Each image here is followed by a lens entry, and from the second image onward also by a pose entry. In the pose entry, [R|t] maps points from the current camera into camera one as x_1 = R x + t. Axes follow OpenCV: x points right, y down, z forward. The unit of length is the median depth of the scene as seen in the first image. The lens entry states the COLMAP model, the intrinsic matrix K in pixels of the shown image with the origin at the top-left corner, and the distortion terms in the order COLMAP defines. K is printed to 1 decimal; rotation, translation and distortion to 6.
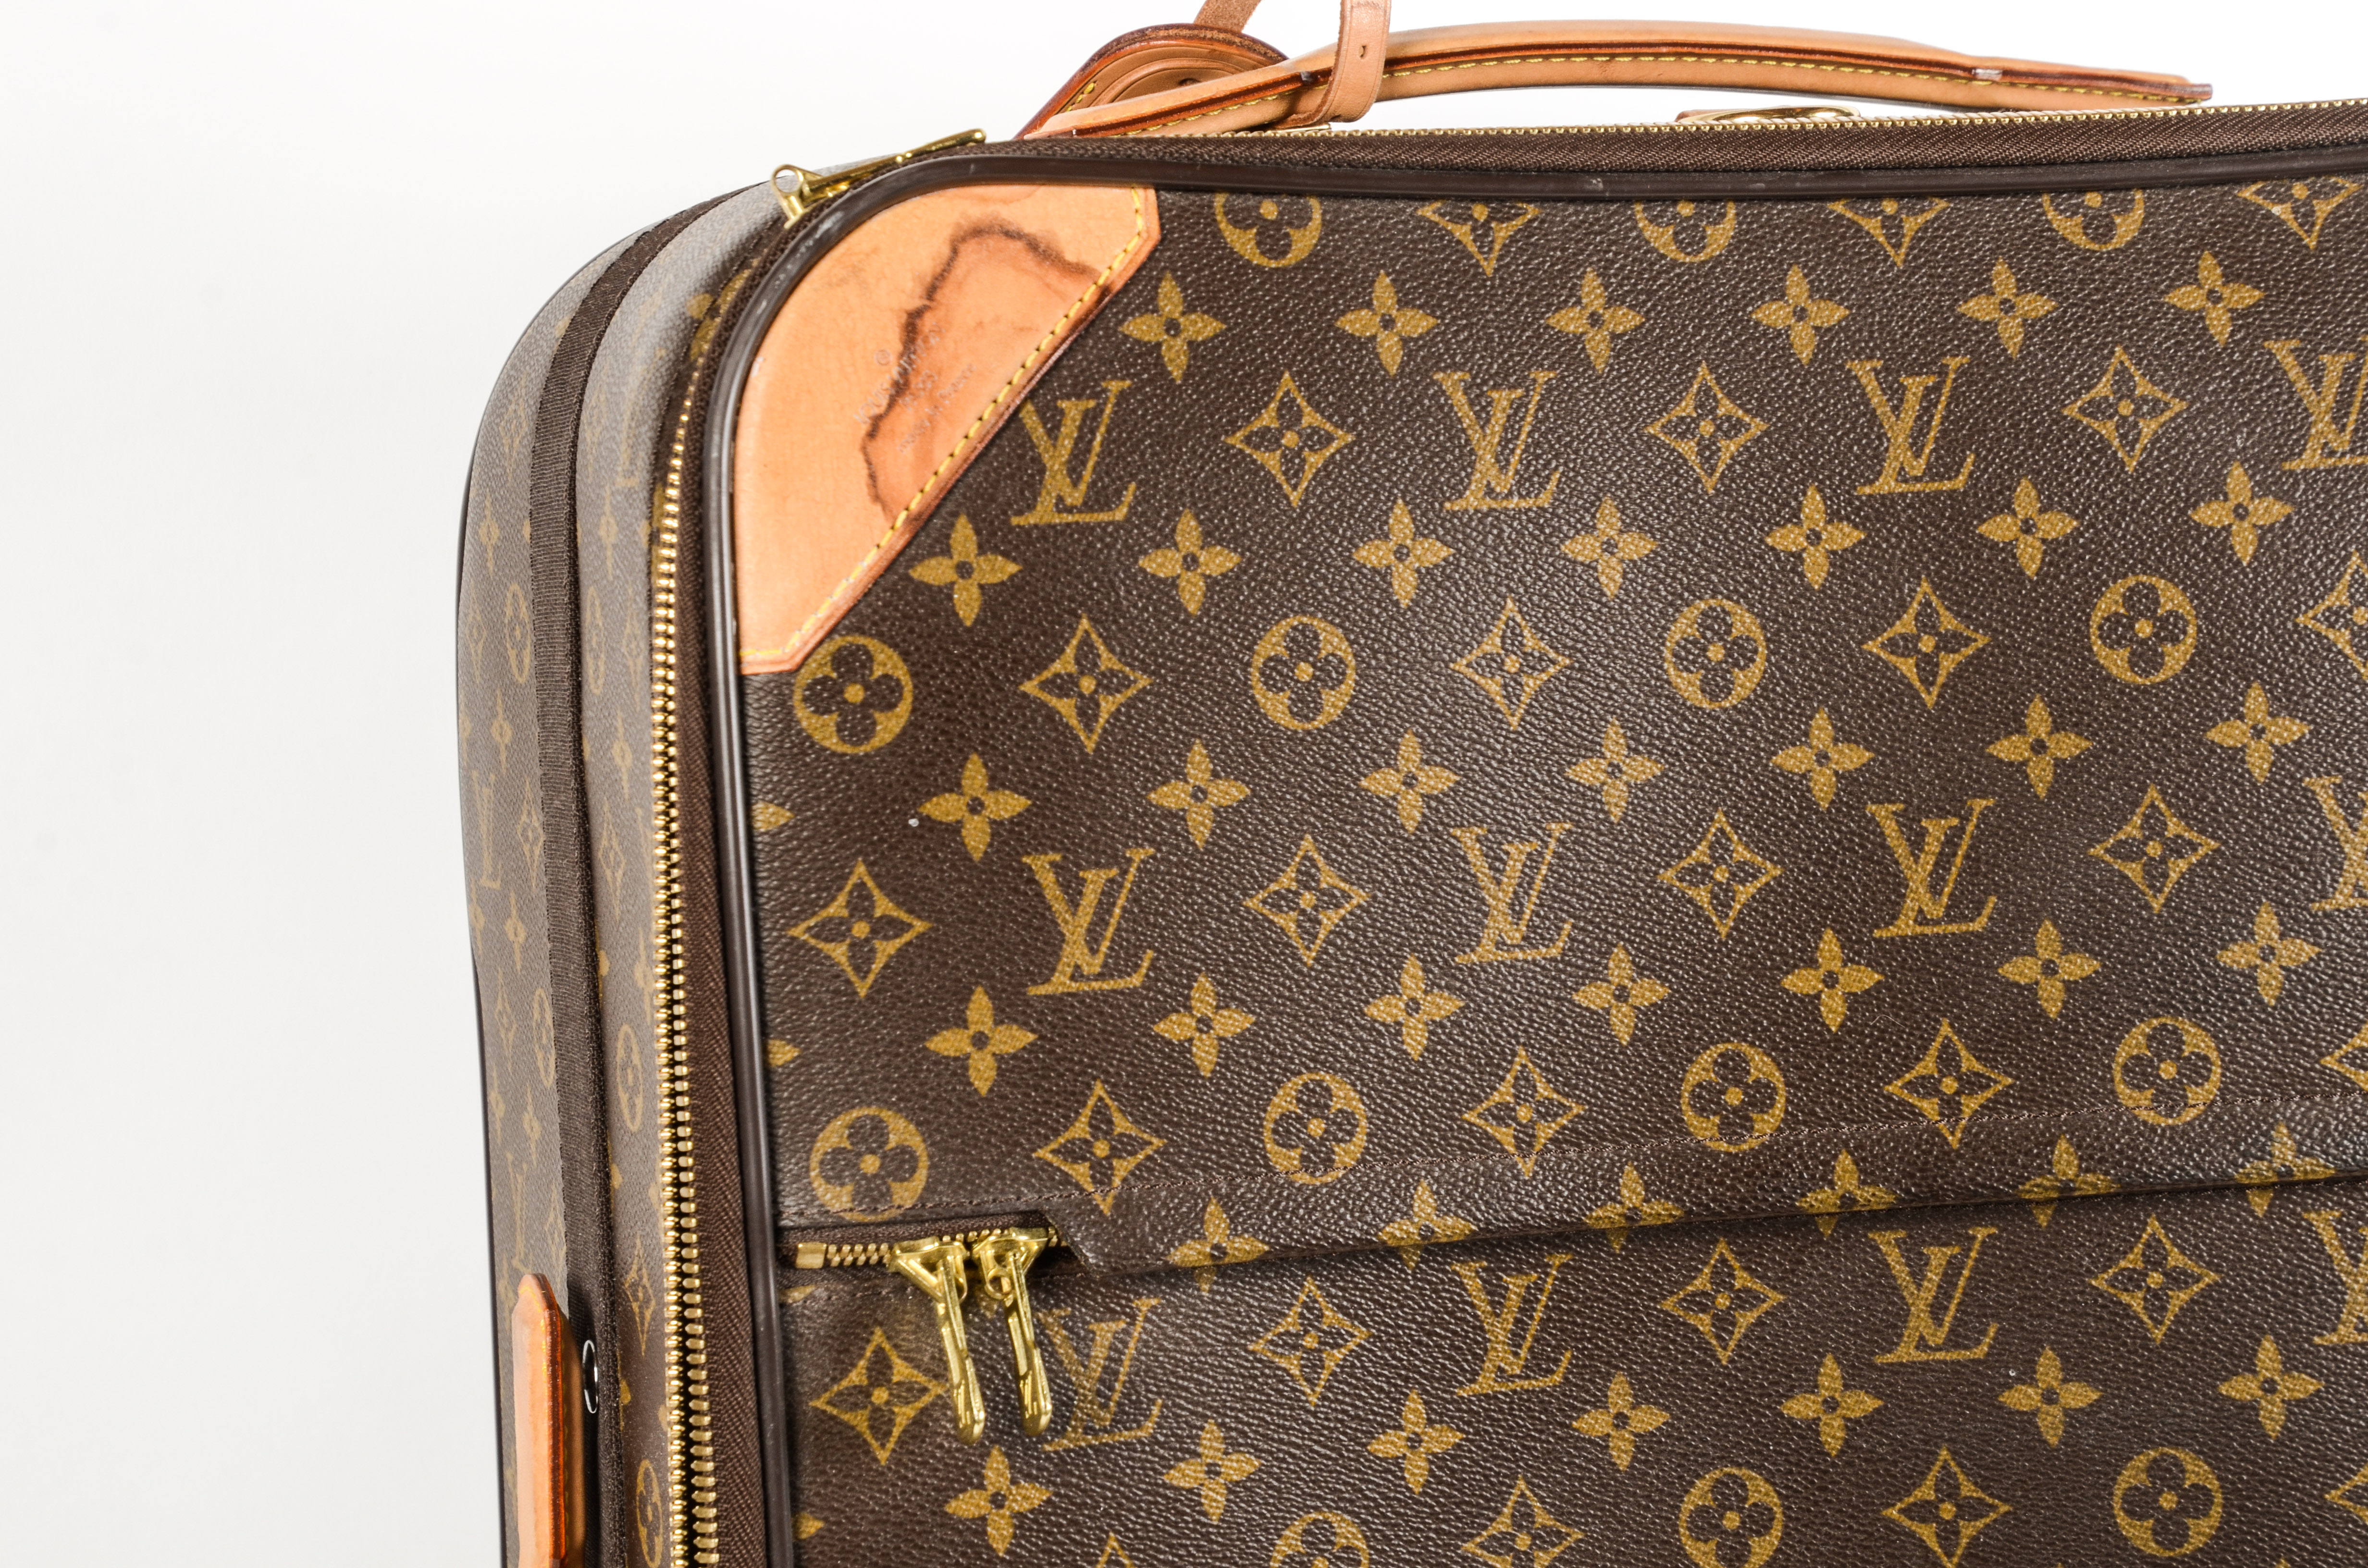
lens RADIAL K [[4574.3, 0, 1216.5], [0, 4574.3, 861.8], [0, 0, 1]] dist [0.451155, 0.000000]
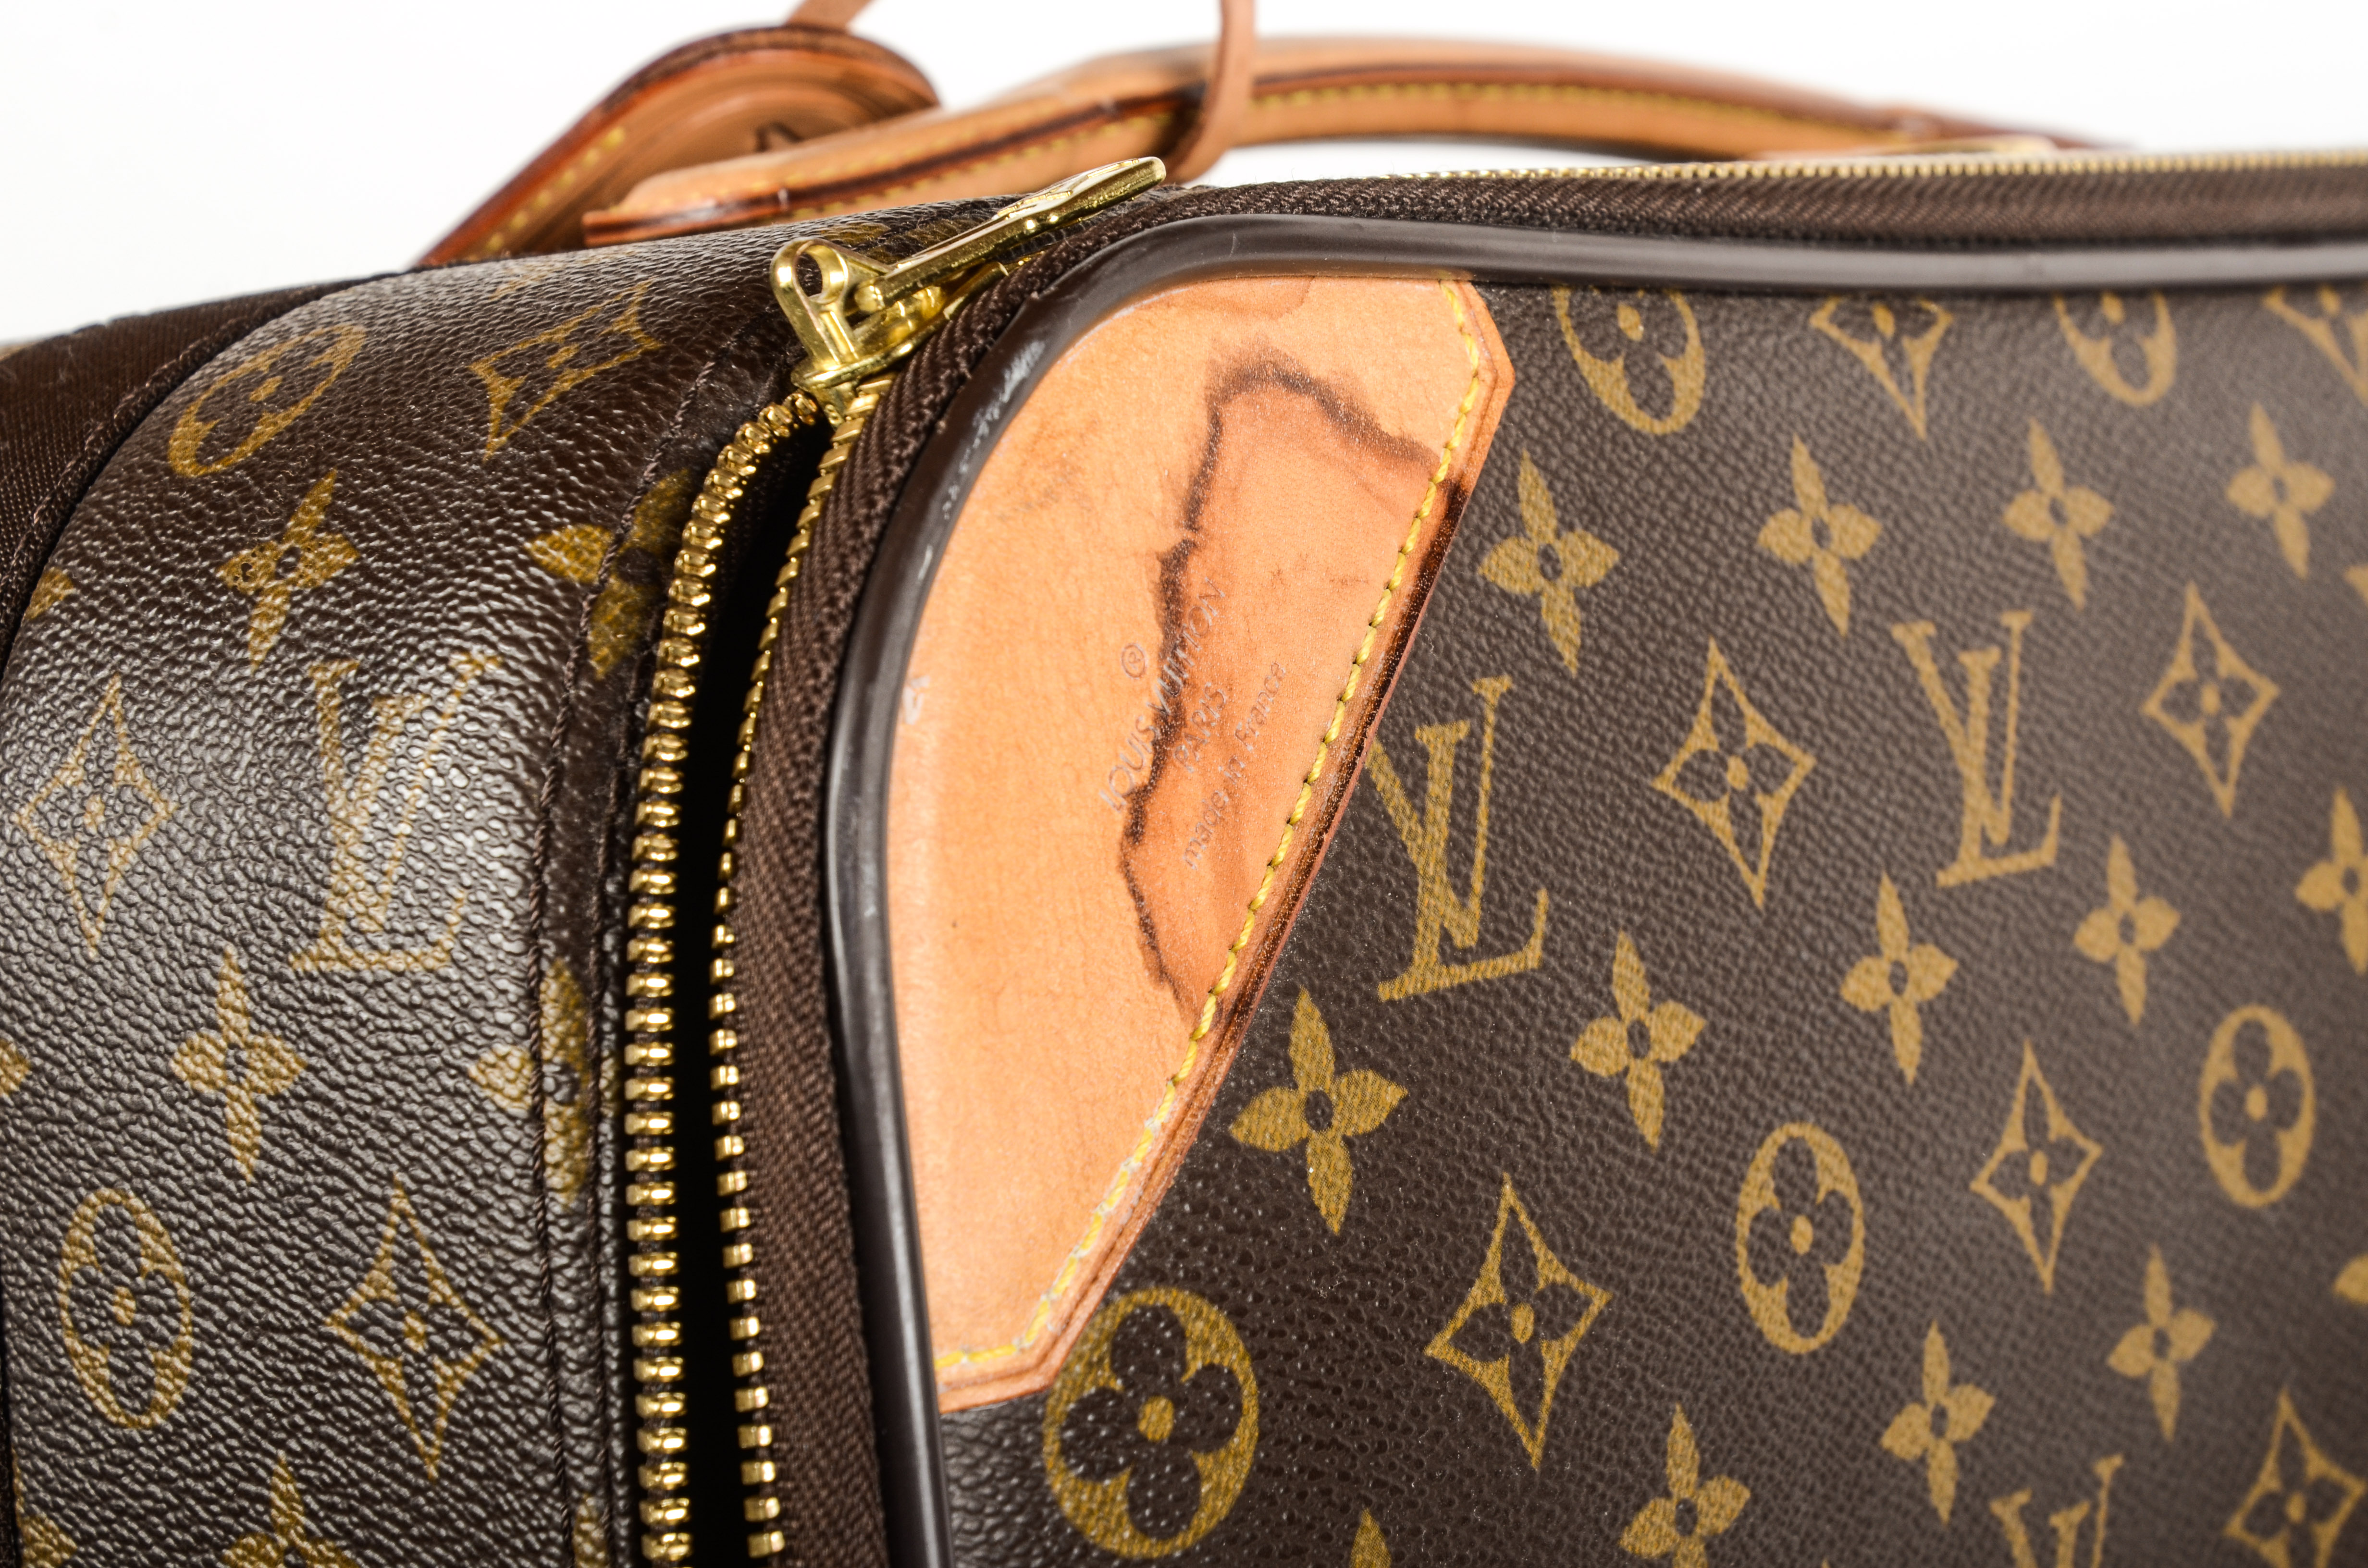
lens RADIAL K [[4574.3, 0, 1249.7], [0, 4574.3, 905.3], [0, 0, 1]] dist [0.451155, 0.000000]
pose [[0.882767, -0.081640, 0.462664, -0.264986], [0.099111, 0.994984, -0.013535, -0.077121], [-0.459238, 0.057803, 0.886430, 0.589980]]
